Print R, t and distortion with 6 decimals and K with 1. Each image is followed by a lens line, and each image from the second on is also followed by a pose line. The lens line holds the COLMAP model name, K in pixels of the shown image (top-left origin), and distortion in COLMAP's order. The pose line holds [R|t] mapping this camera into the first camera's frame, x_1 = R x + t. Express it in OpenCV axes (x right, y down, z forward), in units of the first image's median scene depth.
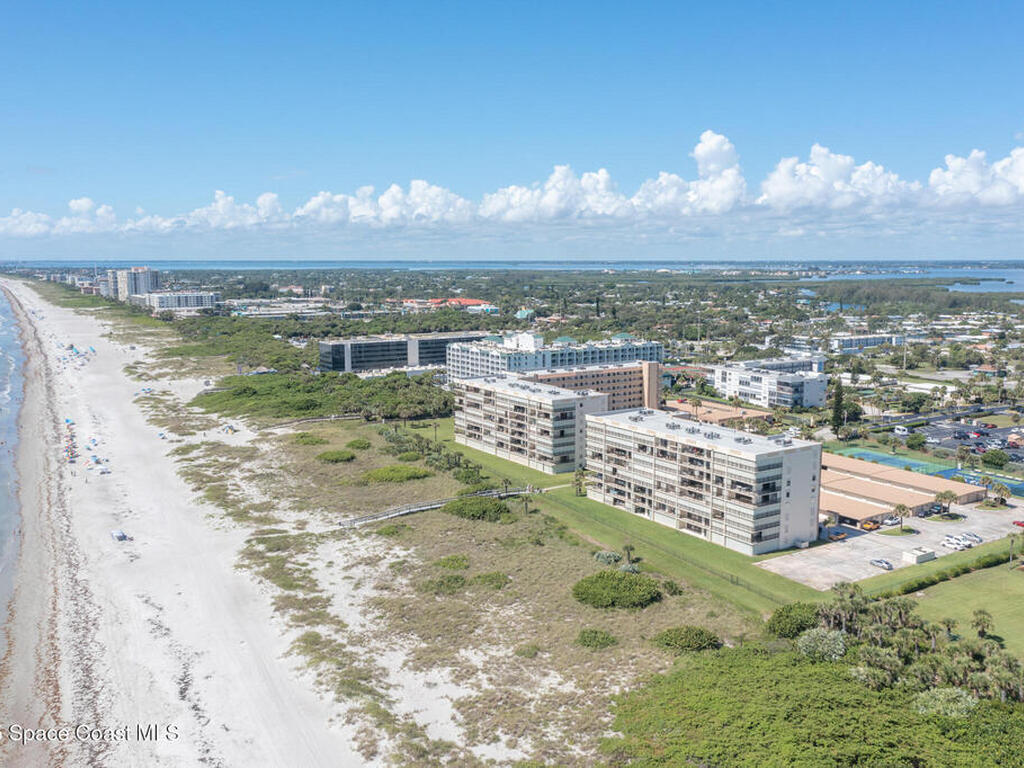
lens RADIAL K [[894.0, 0, 504.9], [0, 894.0, 385.9], [0, 0, 1]] dist [0.030287, -0.012145]
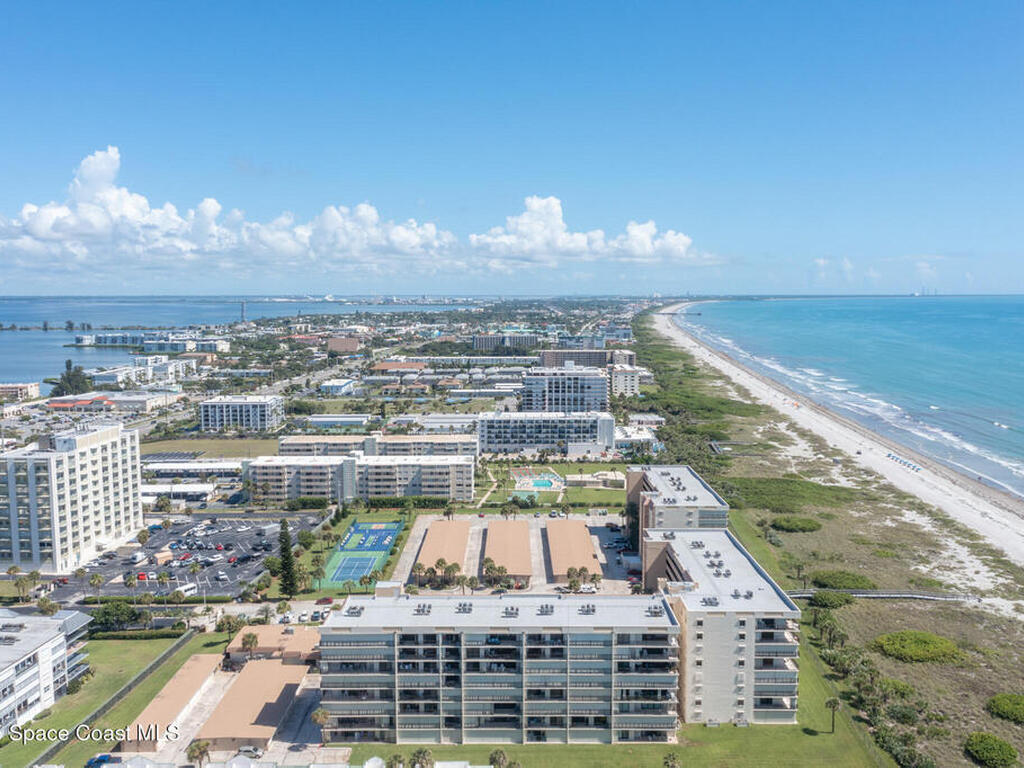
lens RADIAL K [[894.0, 0, 511.3], [0, 894.0, 384.5], [0, 0, 1]] dist [0.030287, -0.012145]
pose [[-0.843387, -0.053522, 0.534634, -0.270445], [0.079226, 0.971763, 0.222262, -0.389045], [-0.531434, 0.229810, -0.815332, 2.096985]]
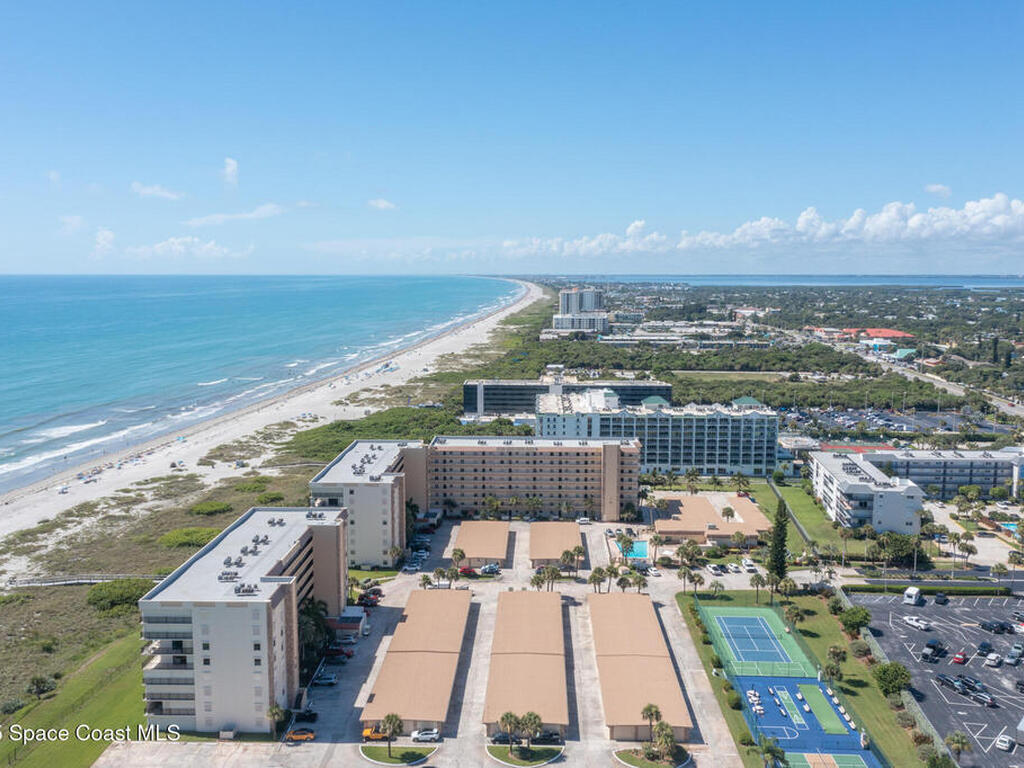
lens RADIAL K [[894.0, 0, 507.6], [0, 894.0, 385.7], [0, 0, 1]] dist [0.030287, -0.012145]
pose [[0.821800, 0.073353, -0.565035, 0.812876], [-0.082241, 0.996565, 0.009761, -0.119347], [0.563810, 0.038447, 0.825009, 0.448547]]
